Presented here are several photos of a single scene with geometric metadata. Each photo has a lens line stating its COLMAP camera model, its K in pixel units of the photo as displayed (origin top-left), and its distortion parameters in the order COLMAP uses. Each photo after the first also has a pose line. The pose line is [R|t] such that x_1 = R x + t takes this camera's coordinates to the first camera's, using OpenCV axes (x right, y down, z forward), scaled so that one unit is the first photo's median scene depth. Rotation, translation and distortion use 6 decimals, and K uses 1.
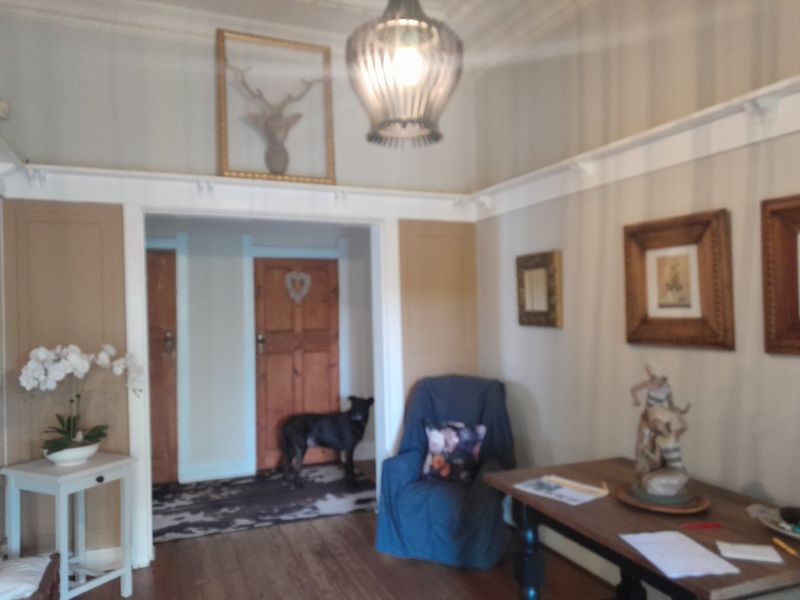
lens RADIAL K [[596.3, 0, 399.0], [0, 596.3, 309.7], [0, 0, 1]] dist [0.006973, -0.000763]
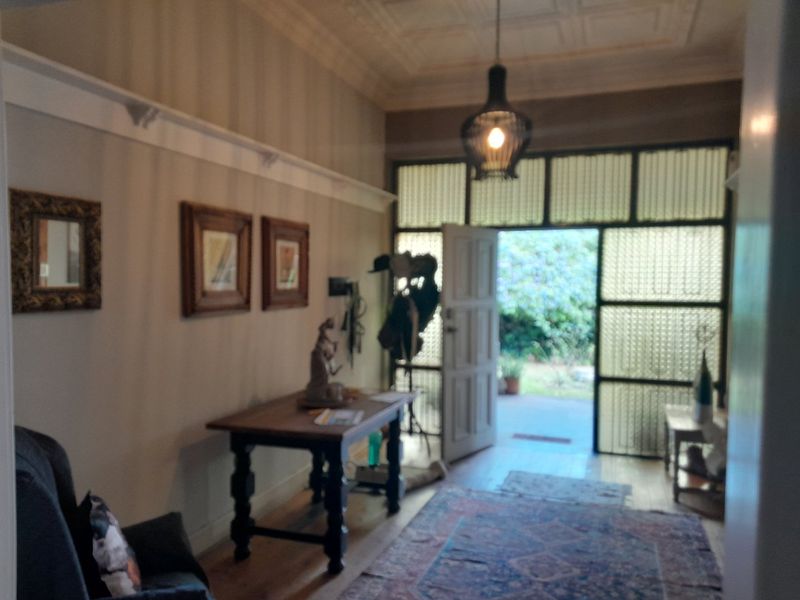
lens RADIAL K [[632.0, 0, 400.0], [0, 632.0, 300.0], [0, 0, 1]] dist [0.003579, -0.000365]
pose [[-0.753763, -0.014301, 0.656991, -0.634823], [0.002824, 0.999683, 0.025000, 0.001224], [-0.657140, 0.020699, -0.753484, 1.670465]]
